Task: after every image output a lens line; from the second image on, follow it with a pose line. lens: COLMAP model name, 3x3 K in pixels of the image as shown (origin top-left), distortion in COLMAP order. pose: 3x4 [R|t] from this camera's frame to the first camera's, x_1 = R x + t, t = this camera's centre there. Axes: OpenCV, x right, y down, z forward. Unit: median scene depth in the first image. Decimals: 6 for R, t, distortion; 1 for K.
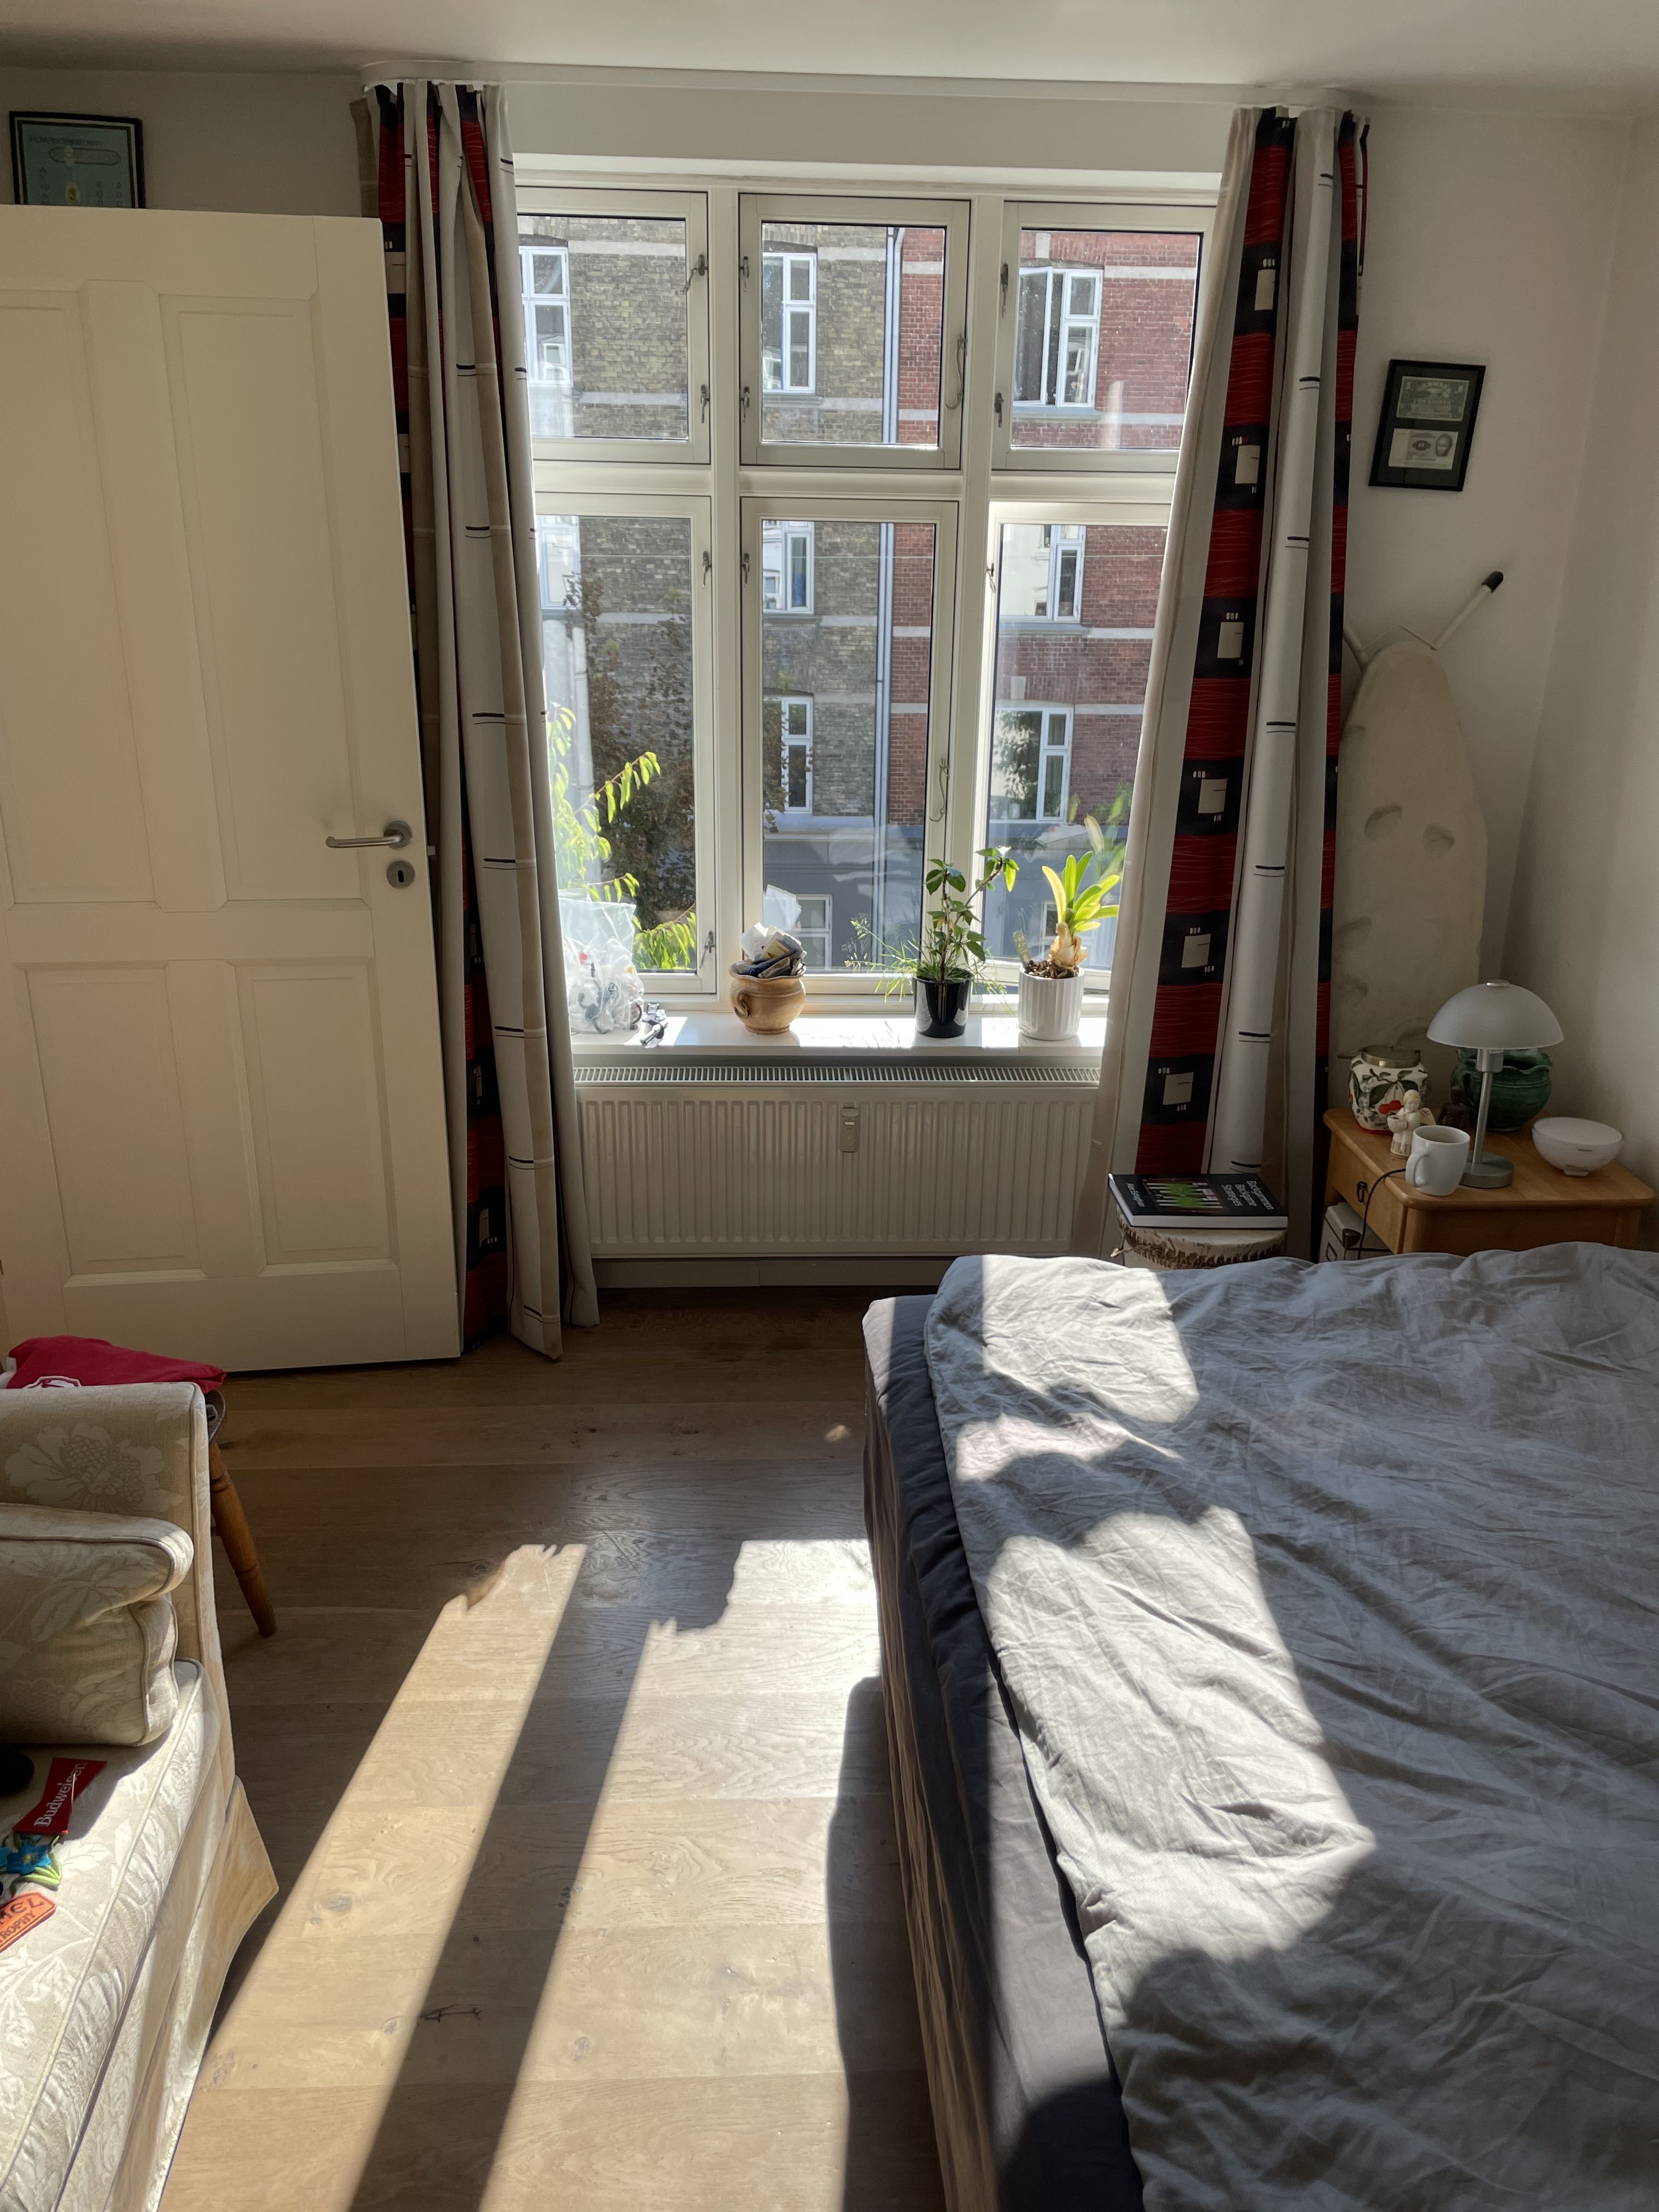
lens RADIAL K [[1668.7, 0, 828.2], [0, 1668.7, 1105.8], [0, 0, 1]] dist [0.004114, -0.000382]
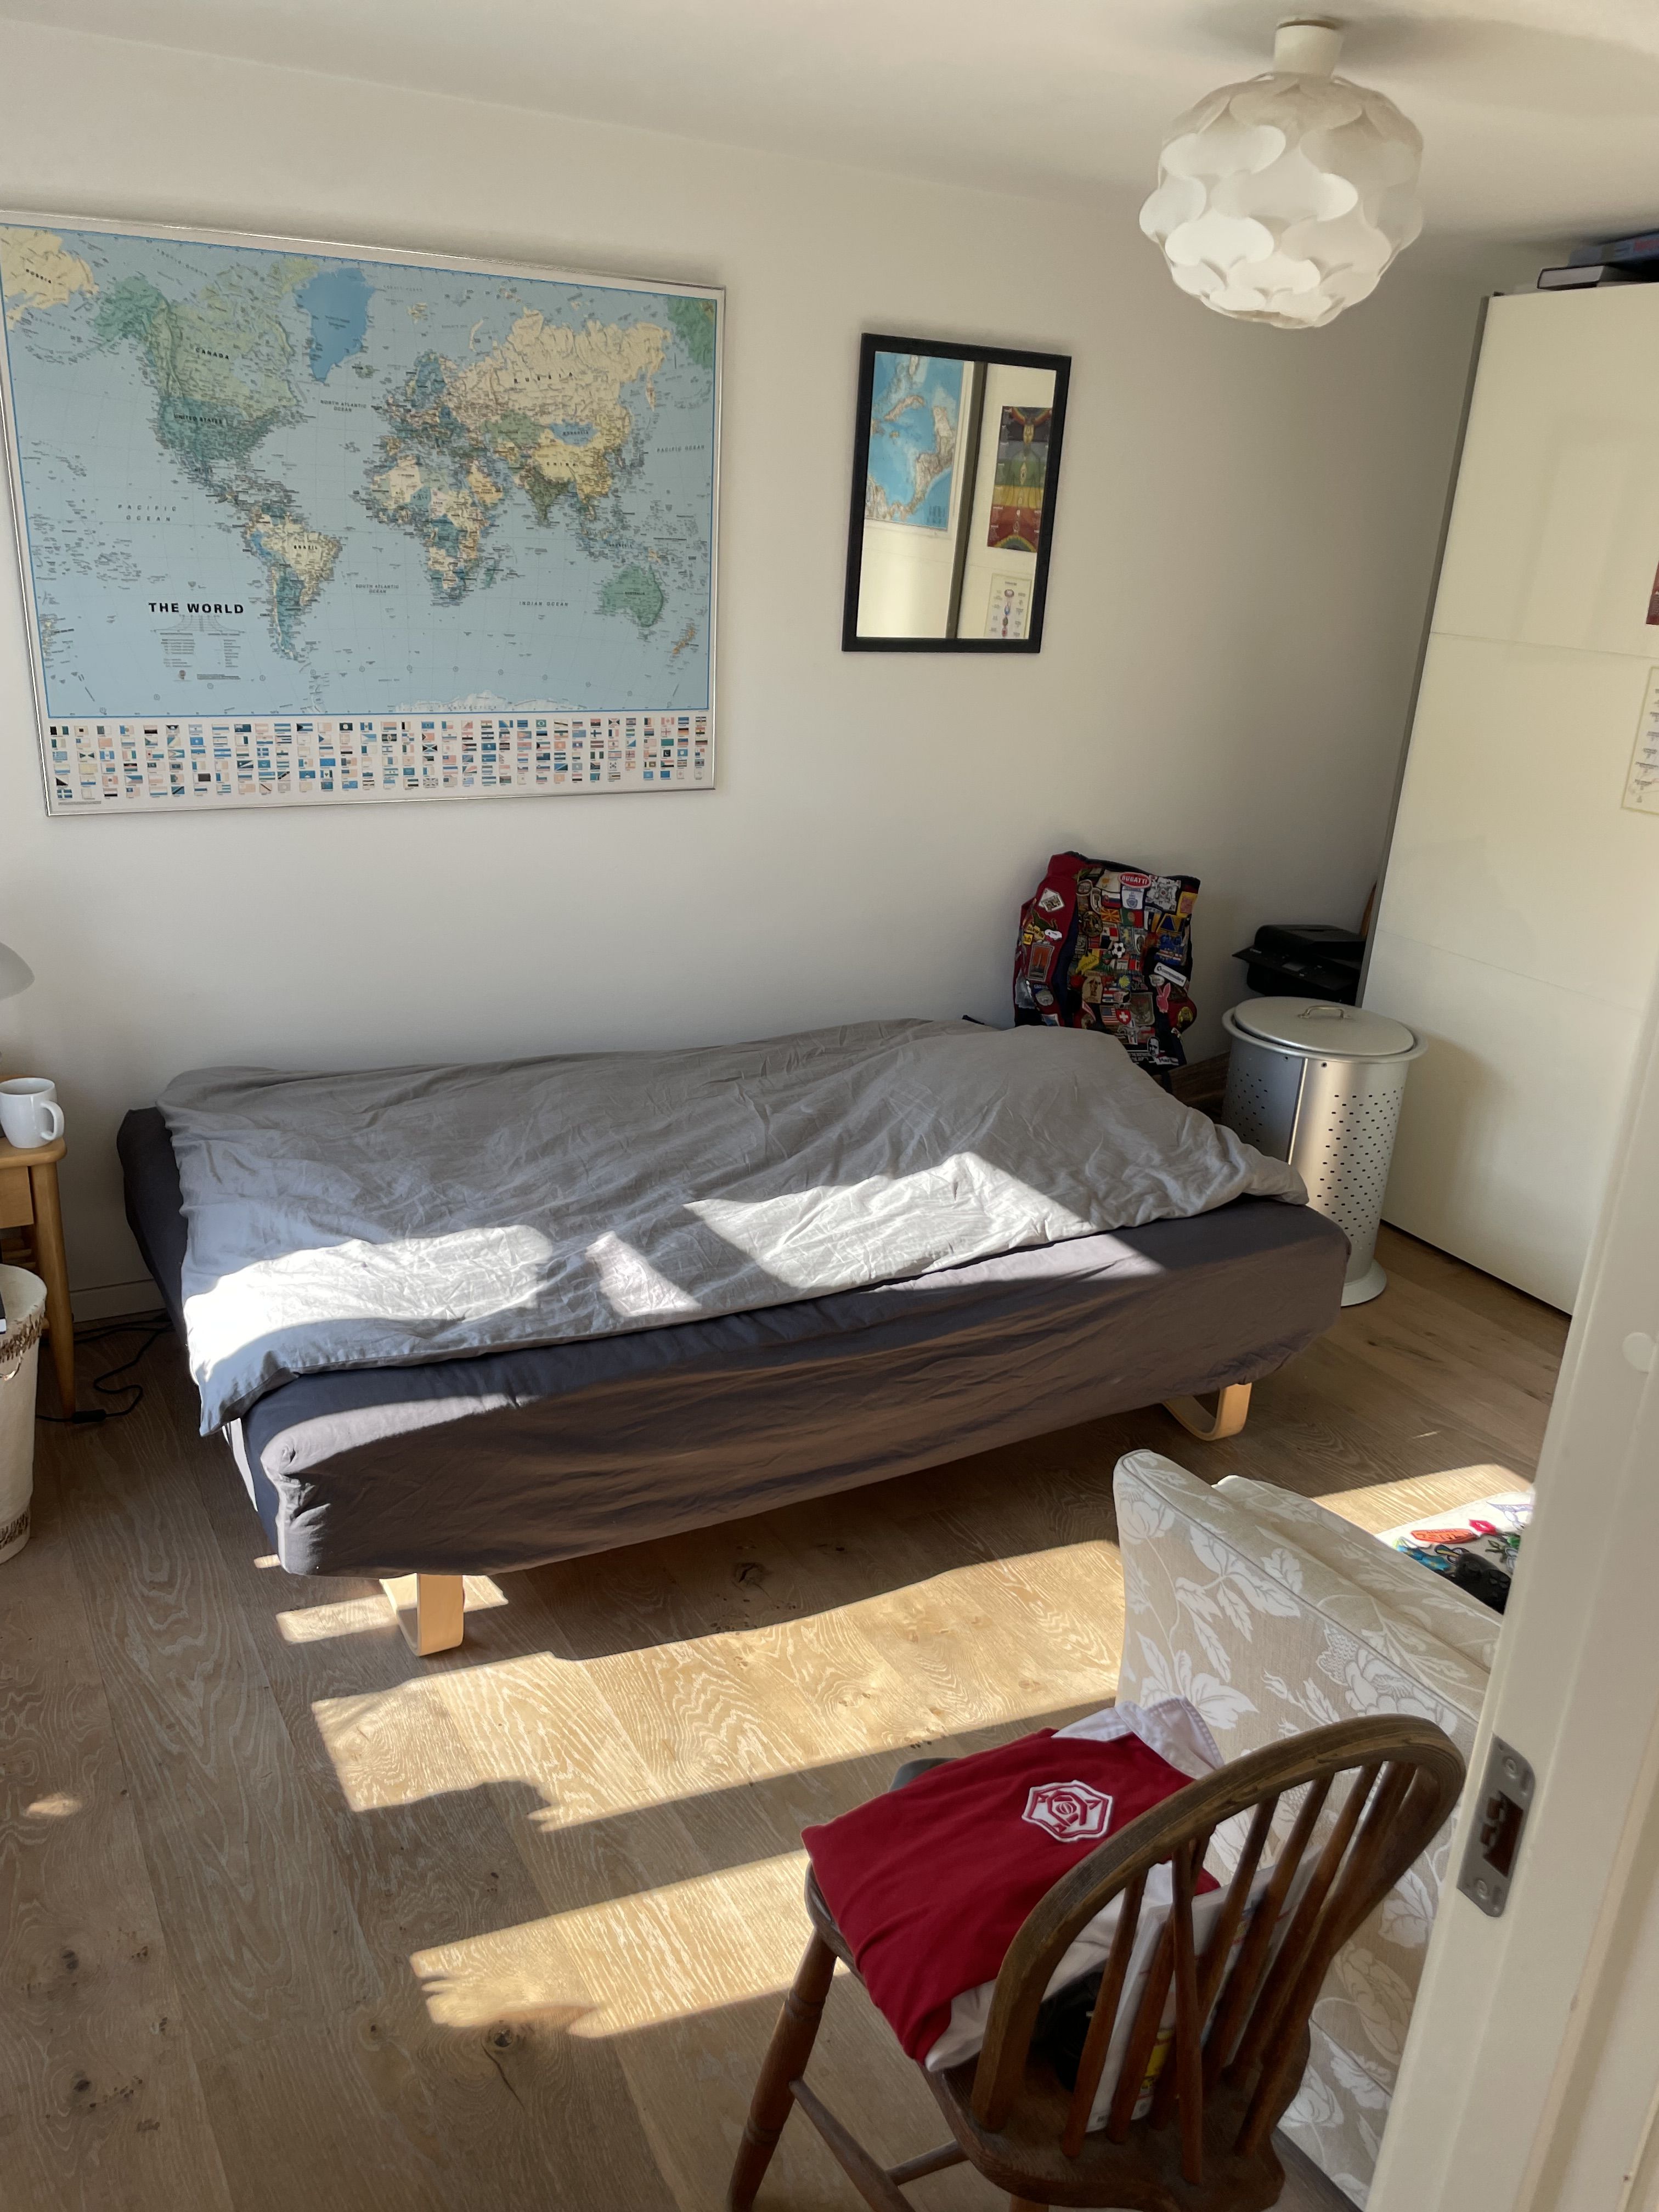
lens RADIAL K [[1668.7, 0, 829.1], [0, 1668.7, 1110.6], [0, 0, 1]] dist [0.004114, -0.000382]
pose [[-0.443113, -0.337207, 0.830628, -0.930288], [0.247200, 0.844674, 0.474782, -0.452551], [-0.861710, 0.415713, -0.290928, 1.203830]]
